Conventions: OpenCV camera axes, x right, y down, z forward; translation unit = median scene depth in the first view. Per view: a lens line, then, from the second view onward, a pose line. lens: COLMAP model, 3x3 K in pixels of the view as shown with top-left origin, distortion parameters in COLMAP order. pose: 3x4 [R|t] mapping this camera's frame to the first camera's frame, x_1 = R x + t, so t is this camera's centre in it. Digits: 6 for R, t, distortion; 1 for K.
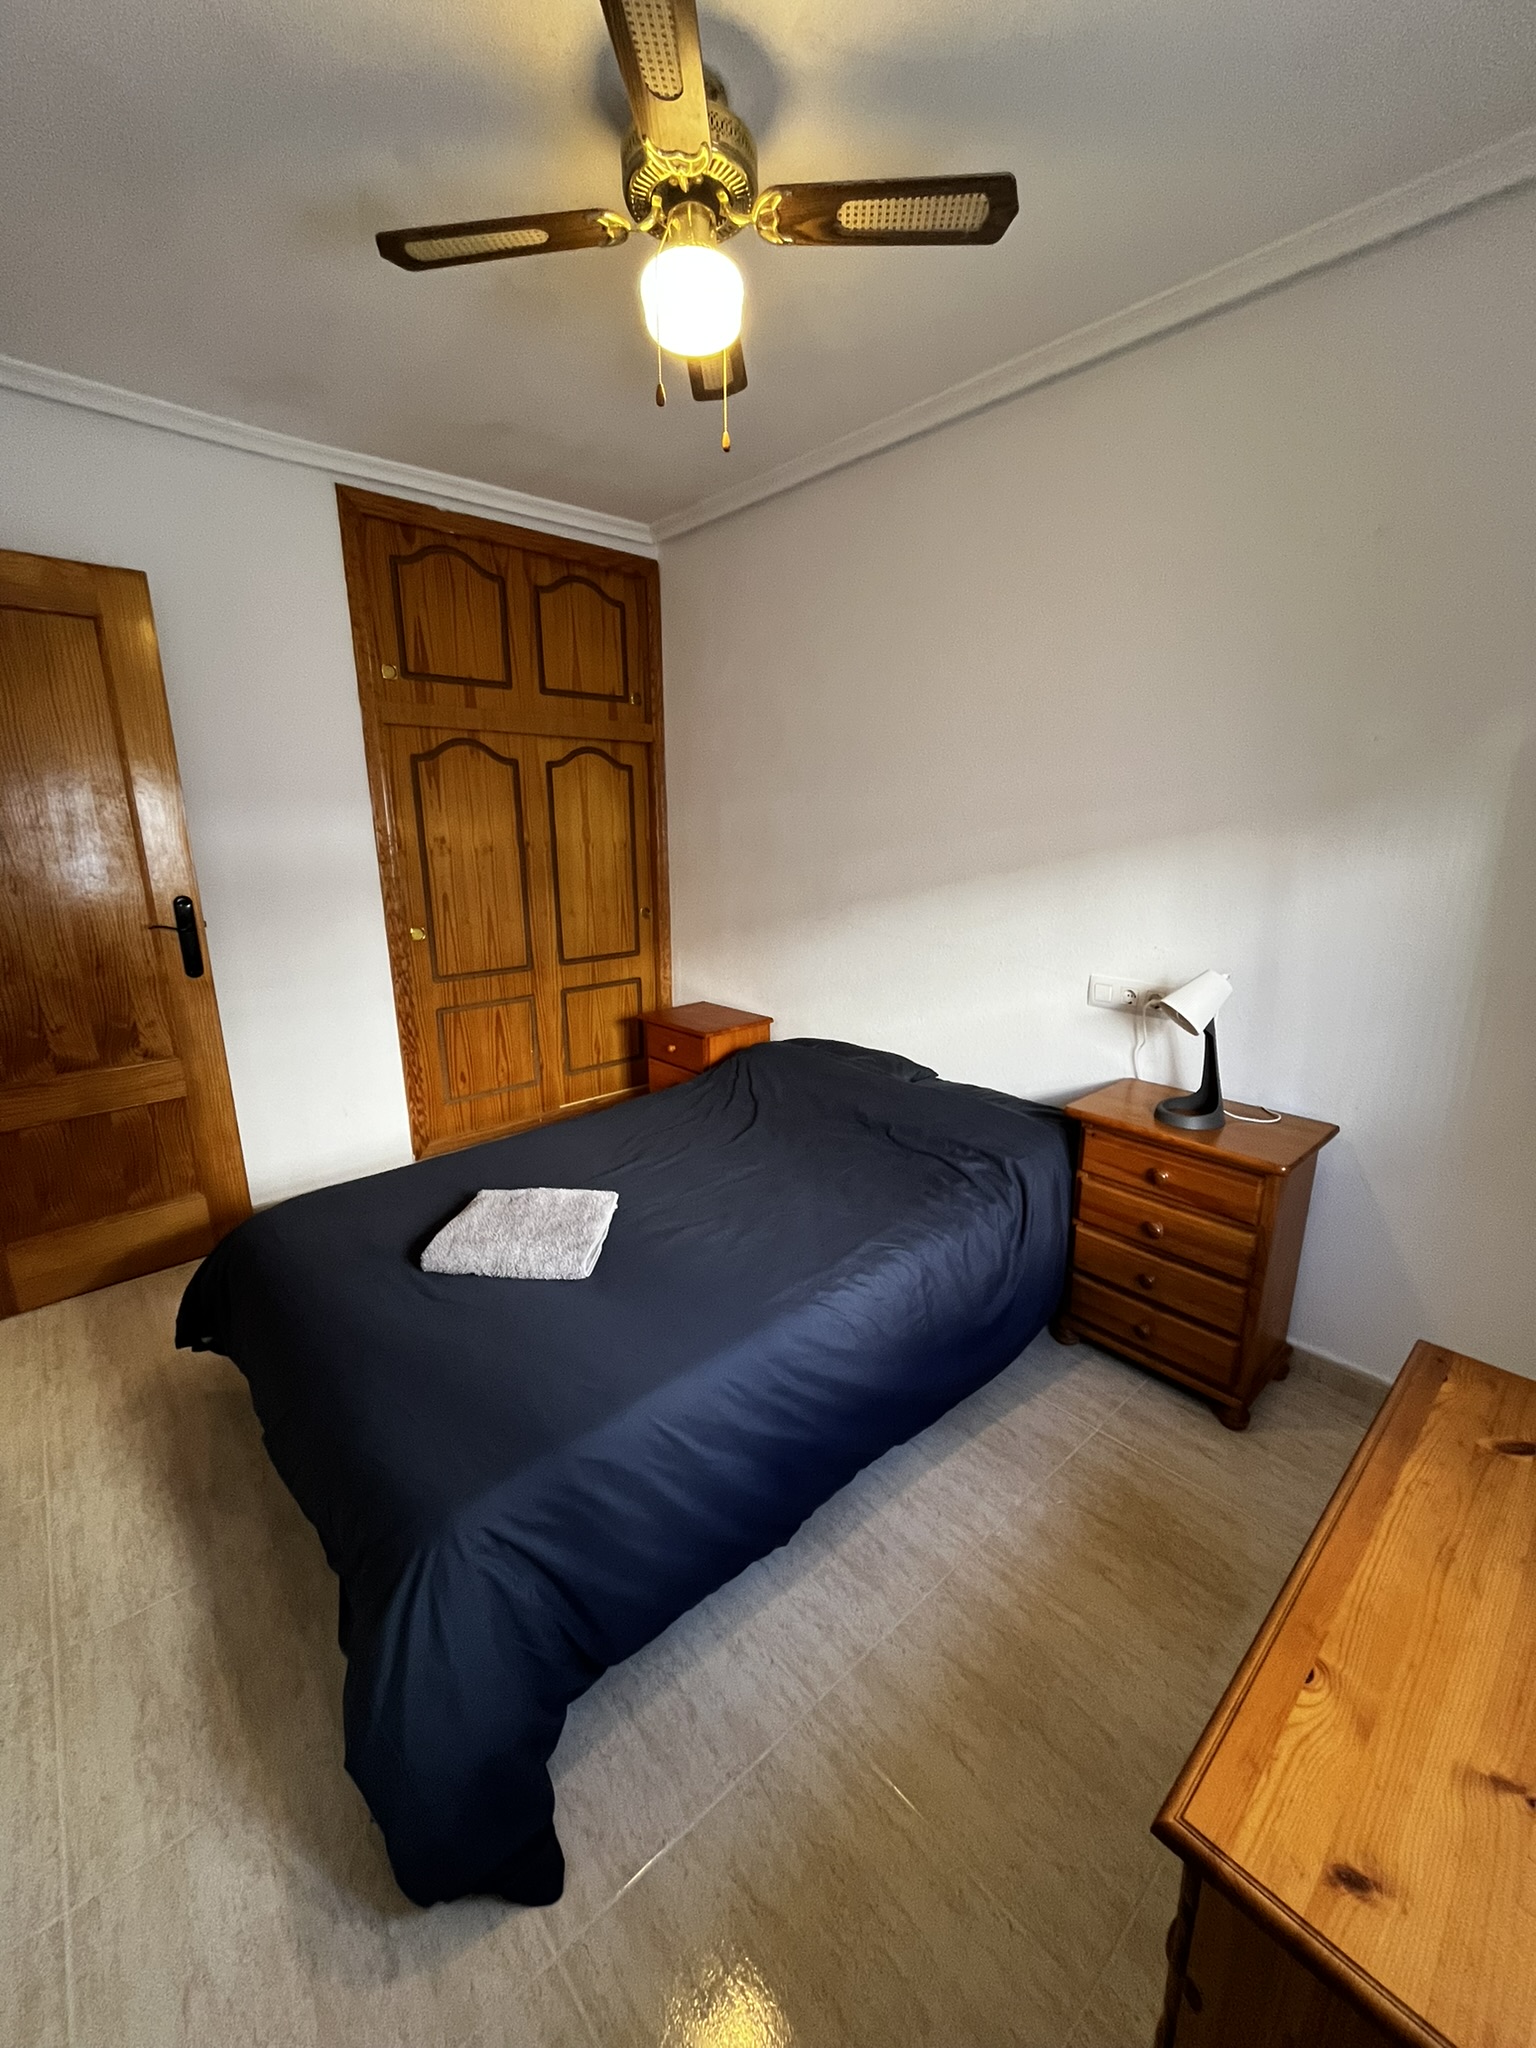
lens RADIAL K [[825.0, 0, 762.5], [0, 825.0, 1019.8], [0, 0, 1]] dist [-0.001257, -0.000667]
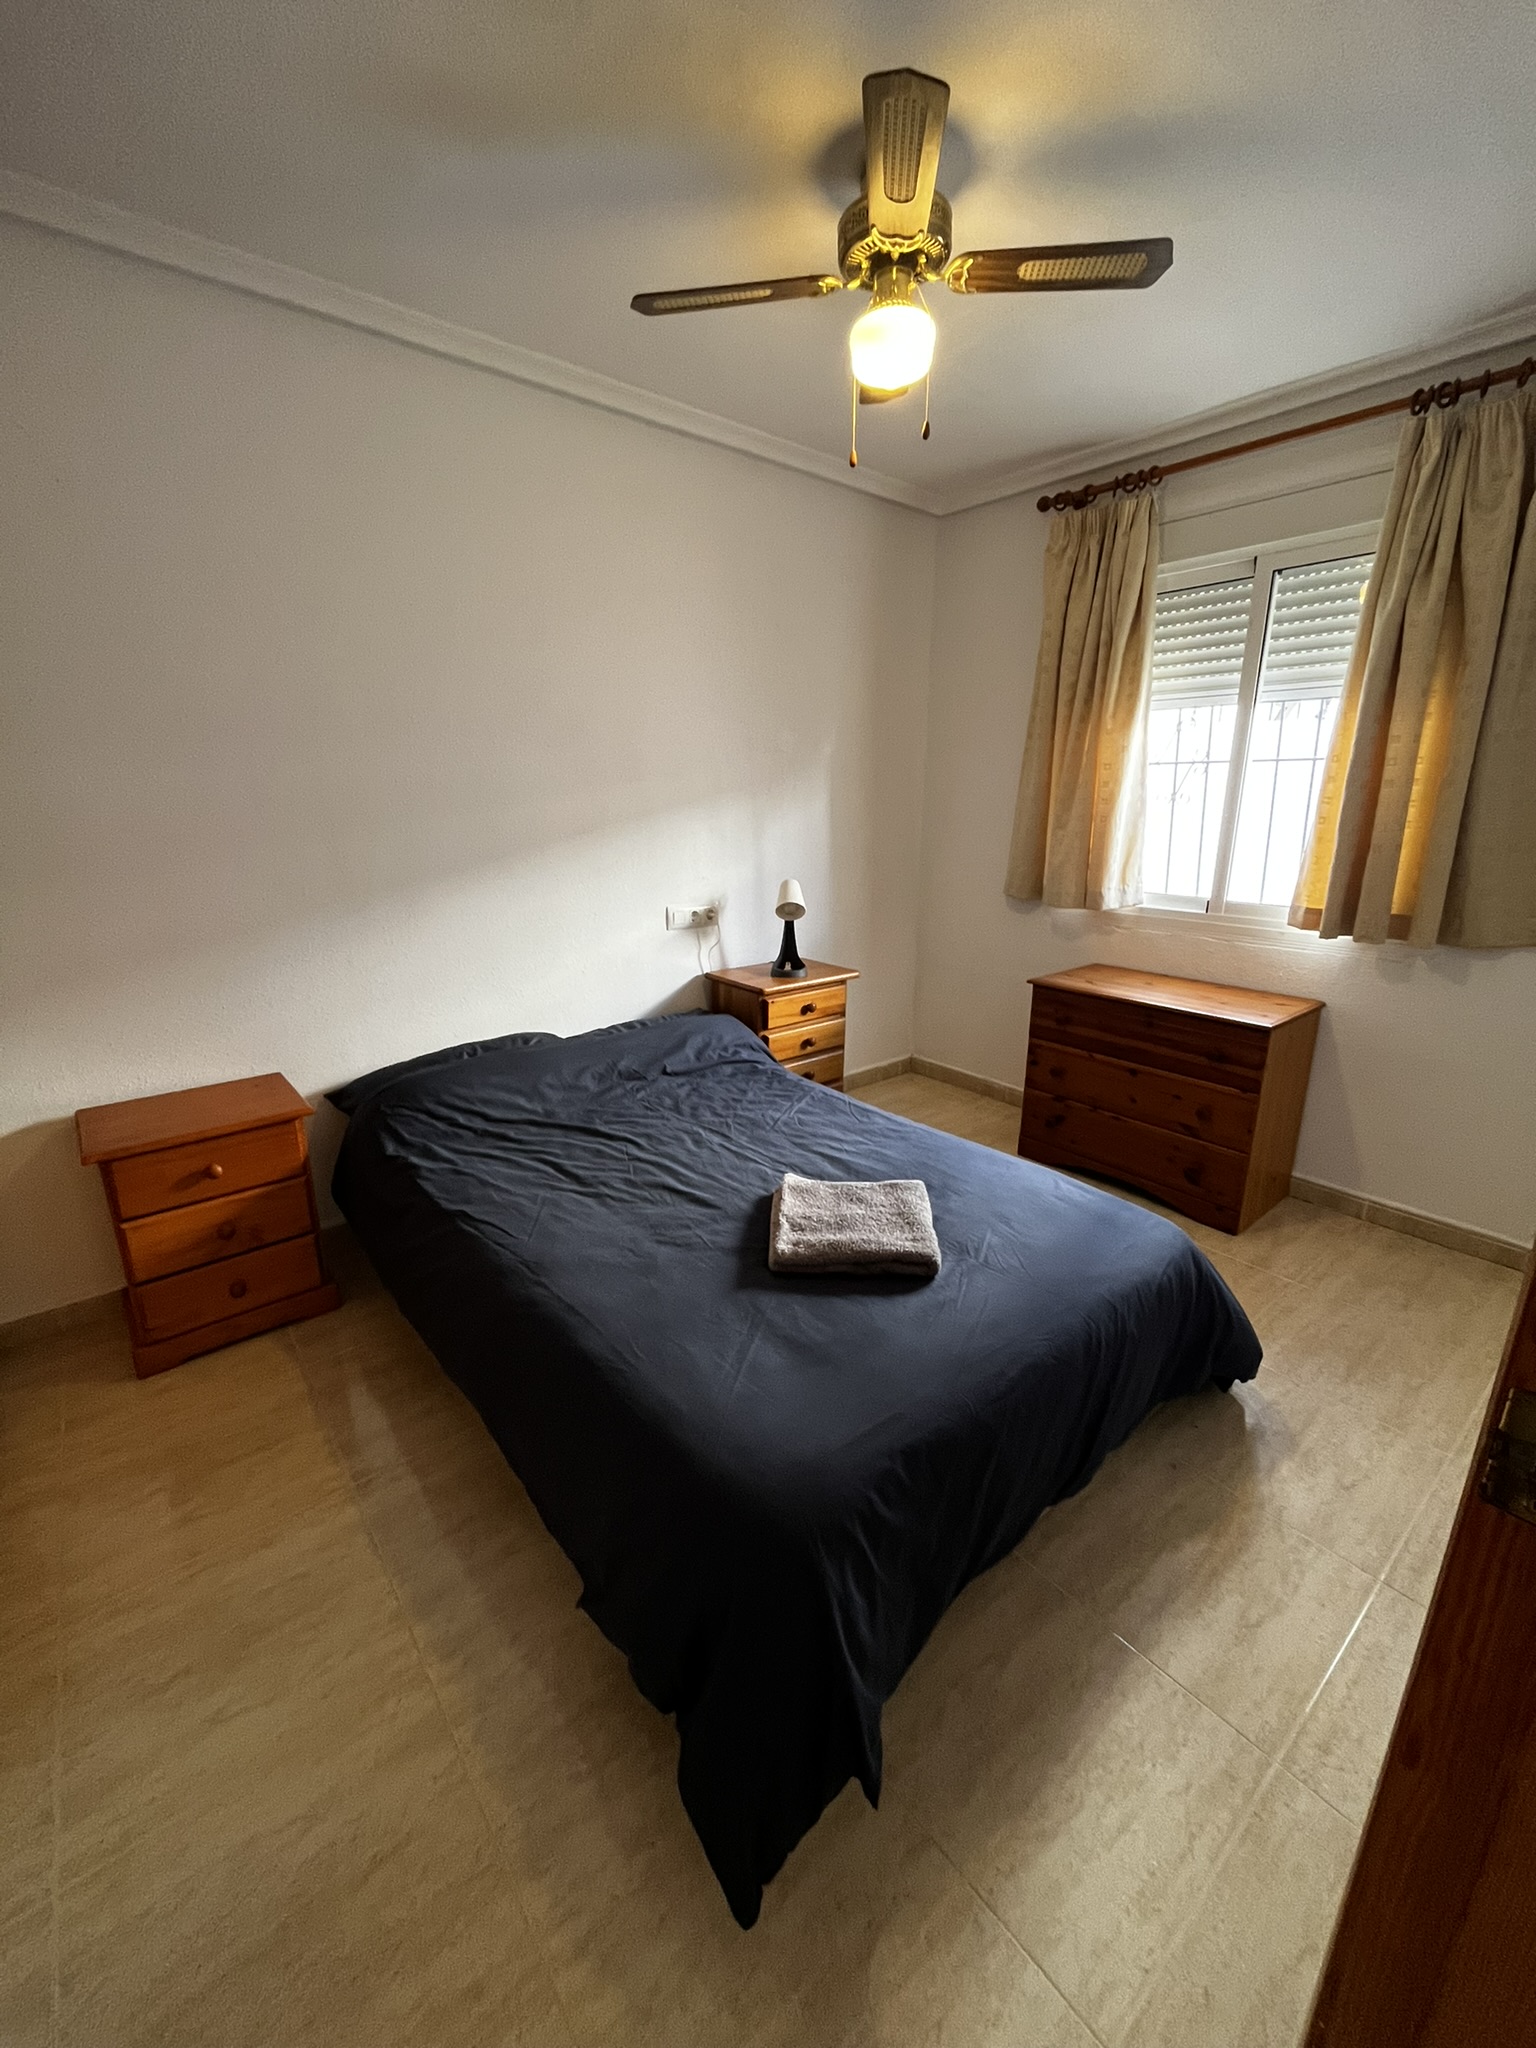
lens RADIAL K [[825.0, 0, 760.7], [0, 825.0, 1027.6], [0, 0, 1]] dist [-0.001257, -0.000667]
pose [[0.040184, -0.262460, 0.964106, -1.198645], [0.236652, 0.939932, 0.246015, -0.215066], [-0.970763, 0.218272, 0.099882, 1.013941]]
